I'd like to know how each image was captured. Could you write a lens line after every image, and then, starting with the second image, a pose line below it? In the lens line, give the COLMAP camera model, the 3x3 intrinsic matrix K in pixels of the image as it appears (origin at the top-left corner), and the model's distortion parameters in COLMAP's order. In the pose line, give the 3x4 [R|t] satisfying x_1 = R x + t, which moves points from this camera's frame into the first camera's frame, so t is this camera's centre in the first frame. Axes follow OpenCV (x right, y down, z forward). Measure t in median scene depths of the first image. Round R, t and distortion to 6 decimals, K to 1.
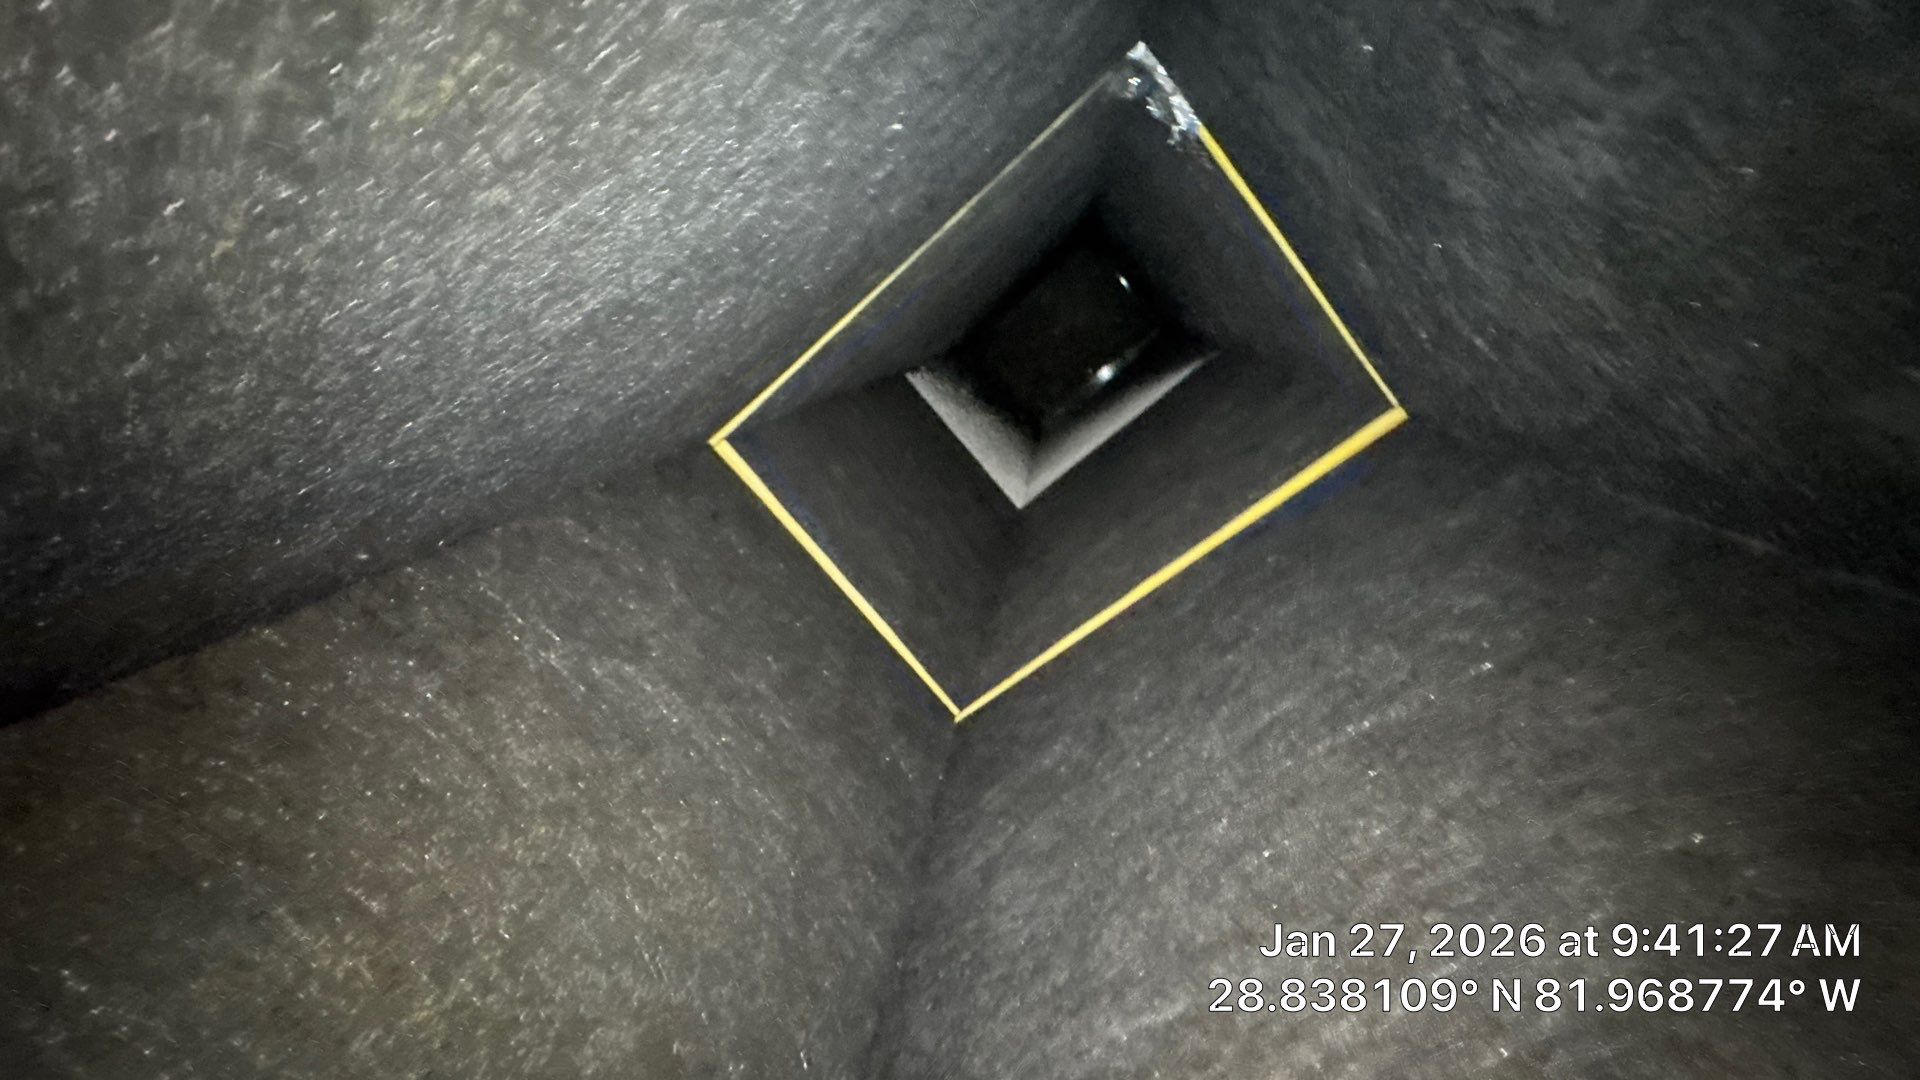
lens RADIAL K [[772.4, 0, 959.1], [0, 772.4, 538.3], [0, 0, 1]] dist [-0.018462, 0.000063]
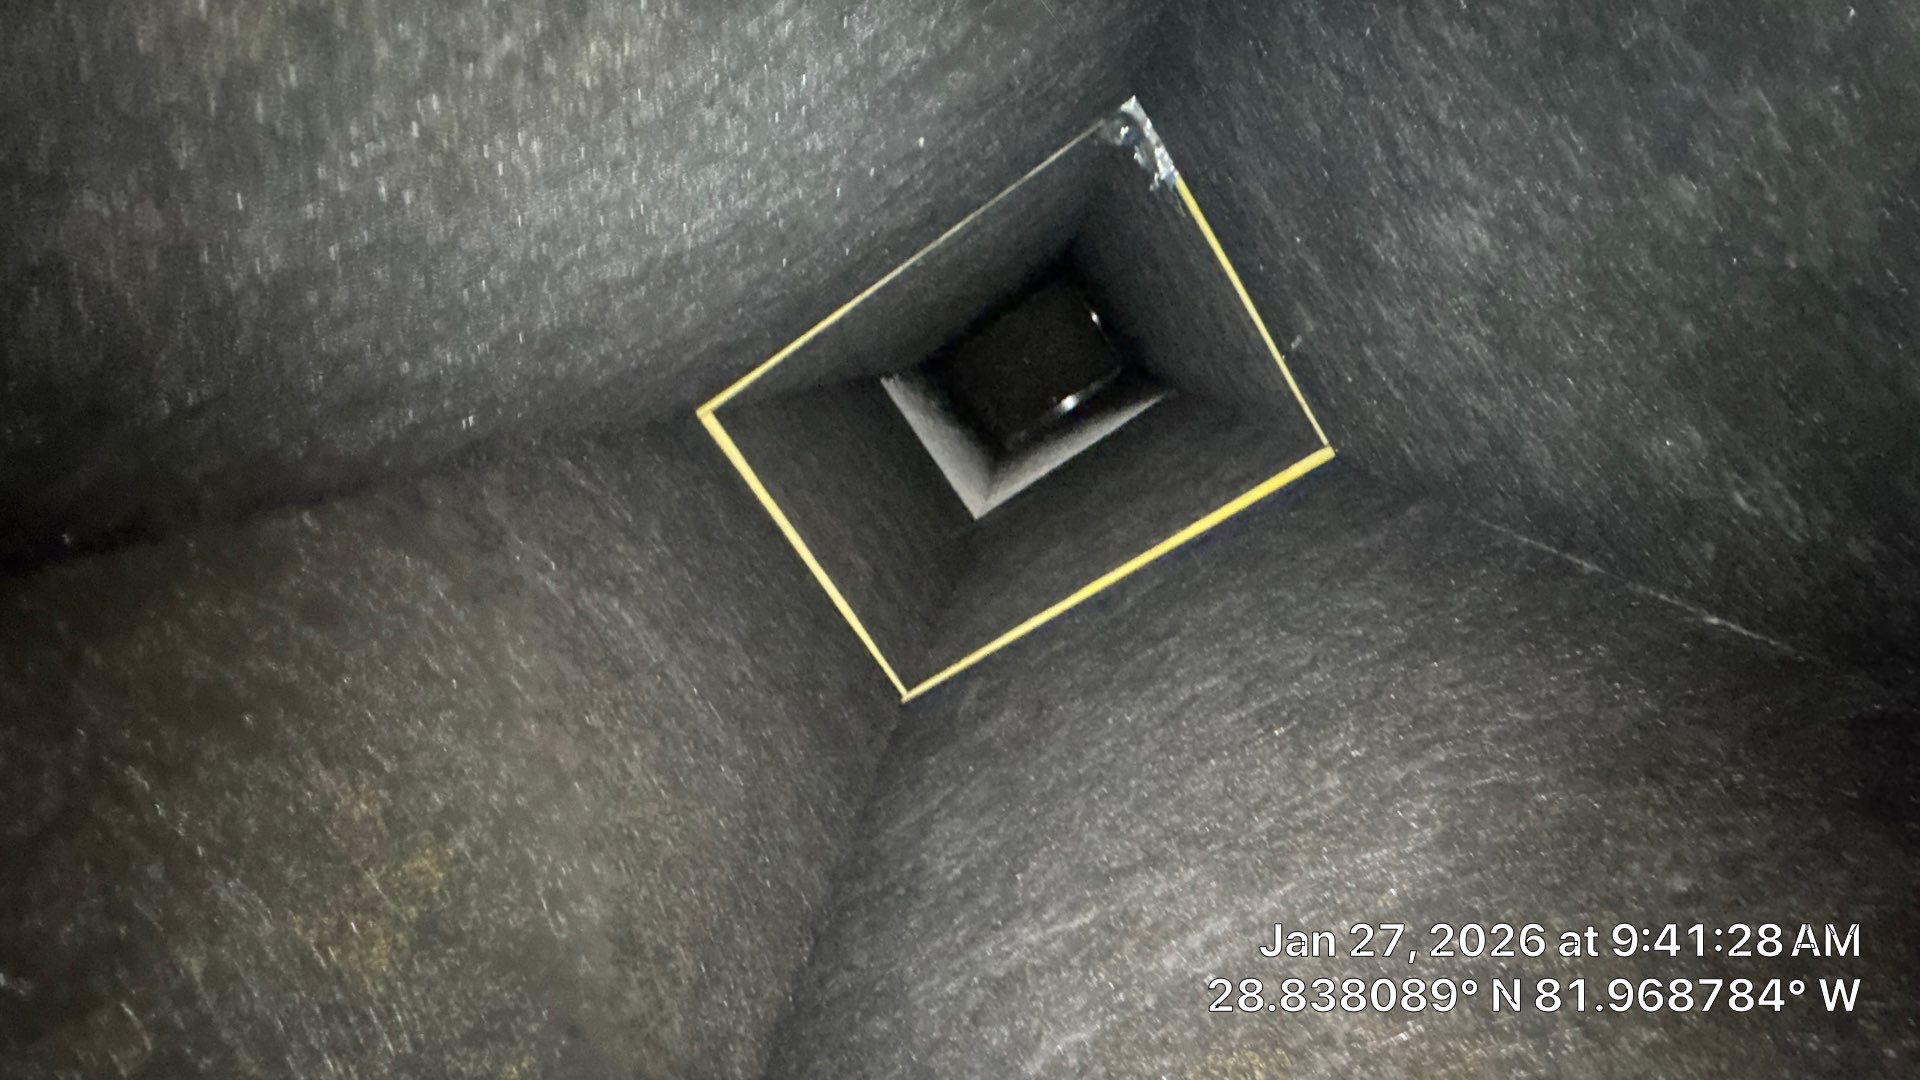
lens RADIAL K [[772.4, 0, 961.6], [0, 772.4, 541.3], [0, 0, 1]] dist [-0.018462, 0.000063]
pose [[0.992754, 0.099380, 0.067550, -0.030175], [-0.097654, 0.994815, -0.028393, 0.072542], [-0.070021, 0.021591, 0.997312, -0.115375]]
